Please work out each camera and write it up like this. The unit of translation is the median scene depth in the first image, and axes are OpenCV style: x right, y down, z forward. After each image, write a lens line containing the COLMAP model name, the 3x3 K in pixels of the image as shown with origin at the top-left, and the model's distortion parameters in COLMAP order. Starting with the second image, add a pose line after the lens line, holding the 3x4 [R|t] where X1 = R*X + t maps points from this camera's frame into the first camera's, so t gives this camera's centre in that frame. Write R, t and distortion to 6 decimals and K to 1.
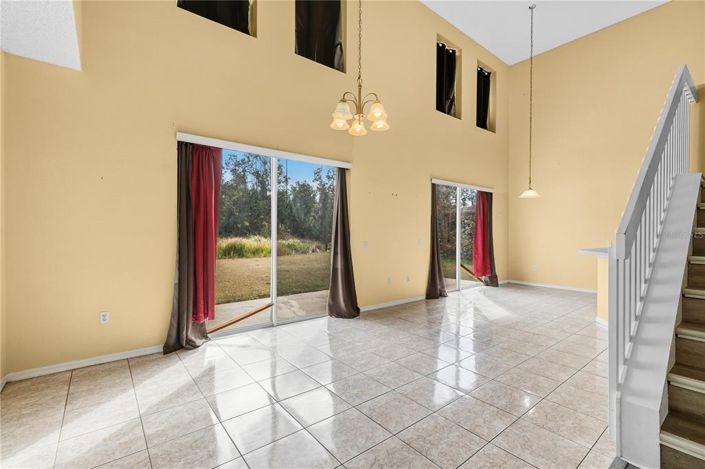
lens RADIAL K [[316.6, 0, 354.6], [0, 316.6, 238.5], [0, 0, 1]] dist [0.003420, -0.000996]
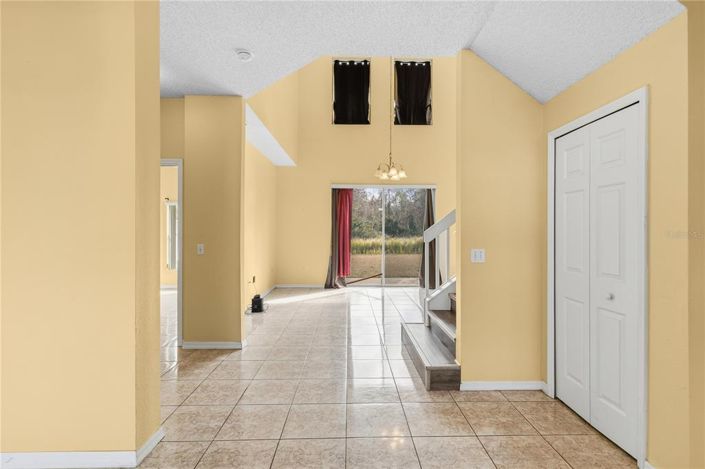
lens RADIAL K [[316.6, 0, 350.1], [0, 316.6, 233.2], [0, 0, 1]] dist [0.003420, -0.000996]
pose [[0.786691, -0.003993, -0.617334, 0.474755], [-0.007738, 0.999837, -0.016328, 0.012656], [0.617298, 0.017622, 0.786532, -0.325456]]
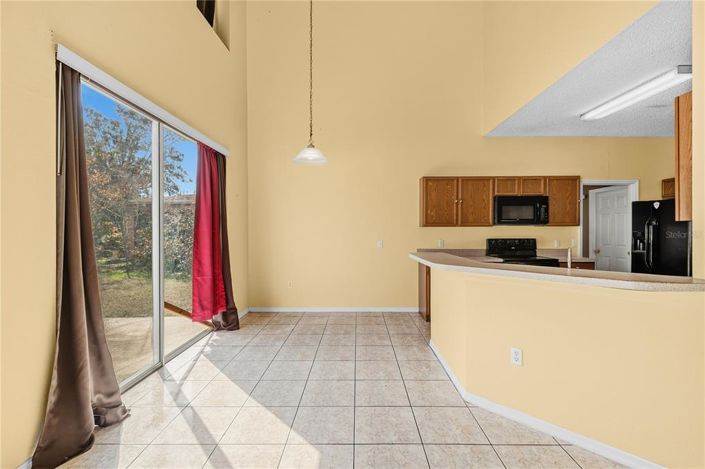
lens RADIAL K [[316.6, 0, 353.5], [0, 316.6, 235.7], [0, 0, 1]] dist [0.003420, -0.000996]
pose [[0.631863, -0.009637, 0.775020, 0.191435], [0.014270, 0.999898, 0.000799, -0.008390], [-0.774949, 0.010555, 0.631936, 0.614999]]
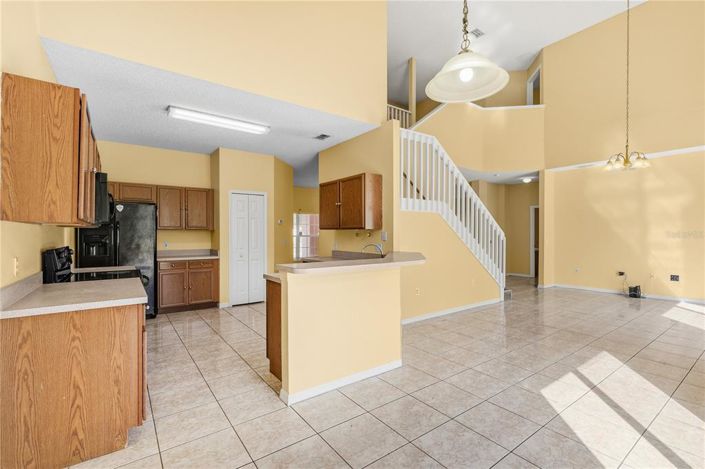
lens RADIAL K [[316.6, 0, 358.9], [0, 316.6, 232.4], [0, 0, 1]] dist [0.003420, -0.000996]
pose [[-0.999359, 0.001201, 0.035779, 0.625697], [0.001757, 0.999878, 0.015522, -0.021616], [-0.035756, 0.015575, -0.999239, 1.251556]]
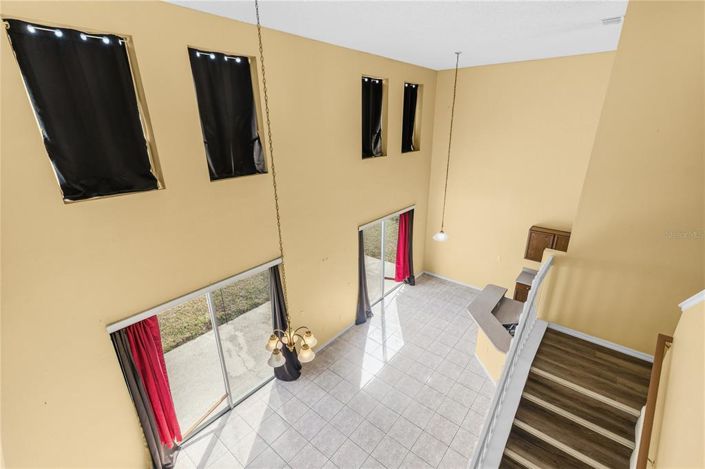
lens RADIAL K [[316.6, 0, 357.5], [0, 316.6, 236.4], [0, 0, 1]] dist [0.003420, -0.000996]
pose [[0.977157, -0.085955, 0.194360, 0.027909], [0.014615, 0.939570, 0.342044, -0.538021], [-0.212016, -0.331390, 0.919364, -0.000652]]
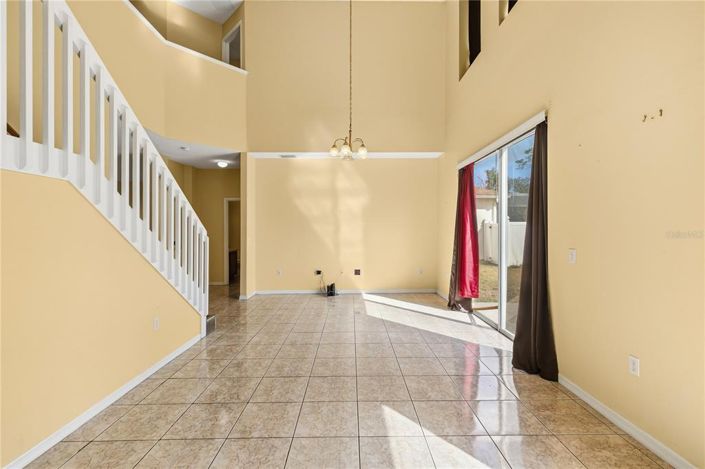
lens RADIAL K [[316.6, 0, 352.6], [0, 316.6, 233.9], [0, 0, 1]] dist [0.003420, -0.000996]
pose [[-0.616024, 0.007358, -0.787693, 0.531160], [-0.015159, 0.999660, 0.021193, -0.015240], [0.787581, 0.024996, -0.615703, 0.877766]]
